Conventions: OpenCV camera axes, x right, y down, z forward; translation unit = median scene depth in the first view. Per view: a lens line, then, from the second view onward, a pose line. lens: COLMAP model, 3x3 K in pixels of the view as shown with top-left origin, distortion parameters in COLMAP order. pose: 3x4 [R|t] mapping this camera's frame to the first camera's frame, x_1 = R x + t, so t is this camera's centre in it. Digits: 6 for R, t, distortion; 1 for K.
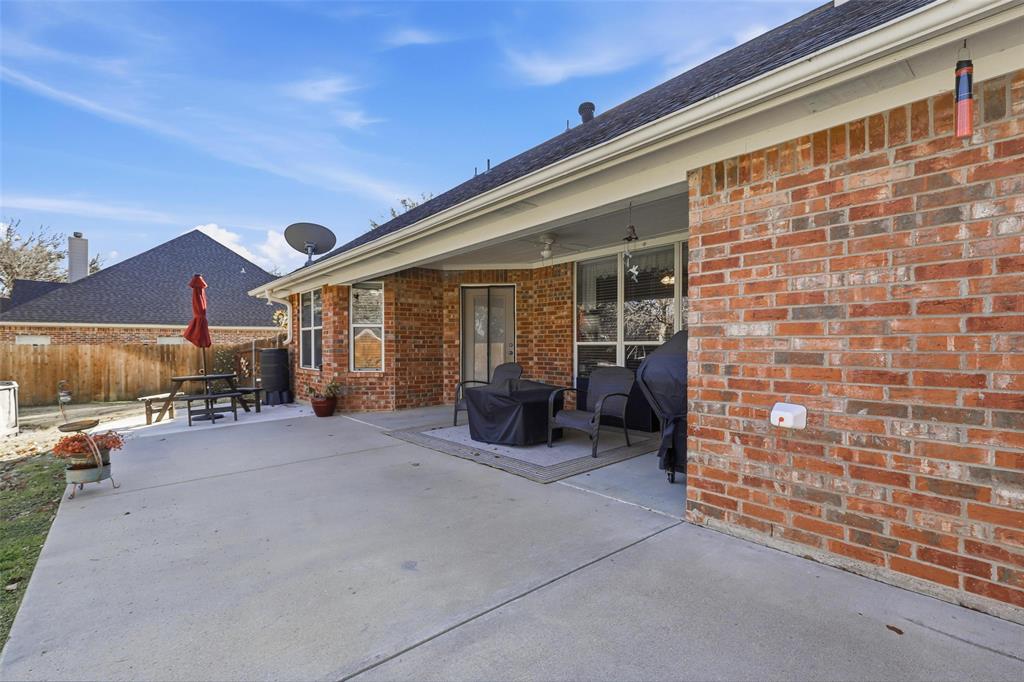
lens RADIAL K [[459.5, 0, 511.1], [0, 459.5, 346.6], [0, 0, 1]] dist [-0.000702, -0.000034]
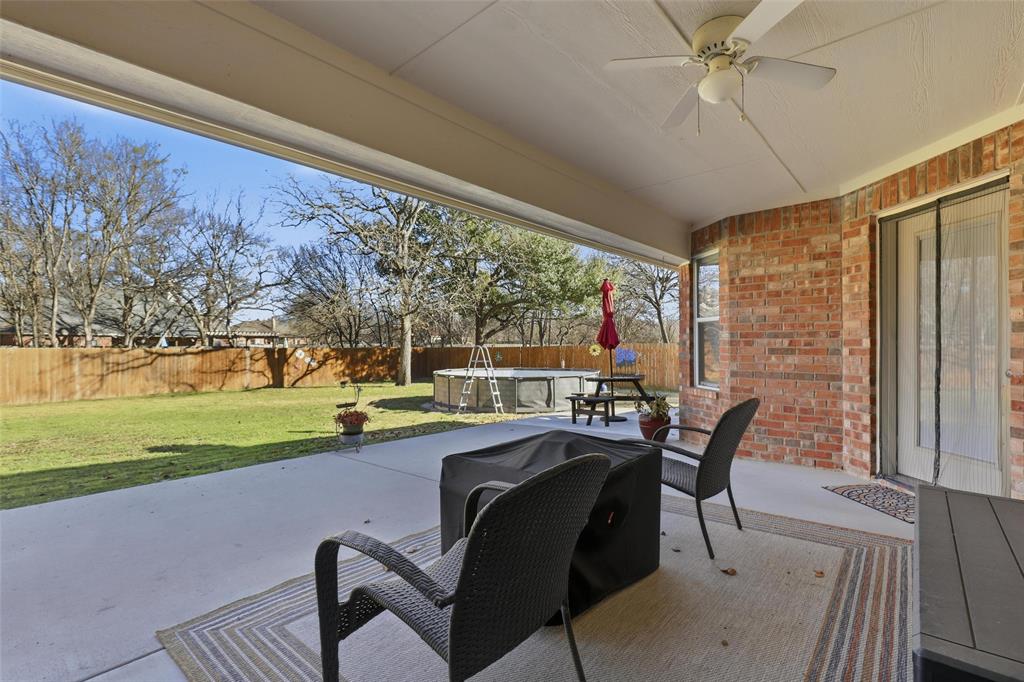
lens RADIAL K [[459.5, 0, 512.9], [0, 459.5, 344.7], [0, 0, 1]] dist [-0.000702, -0.000034]
pose [[0.145122, 0.000001, -0.989414, 0.303780], [0.000924, 1.000000, 0.000136, -0.008954], [0.989413, -0.000934, 0.145122, 0.621587]]
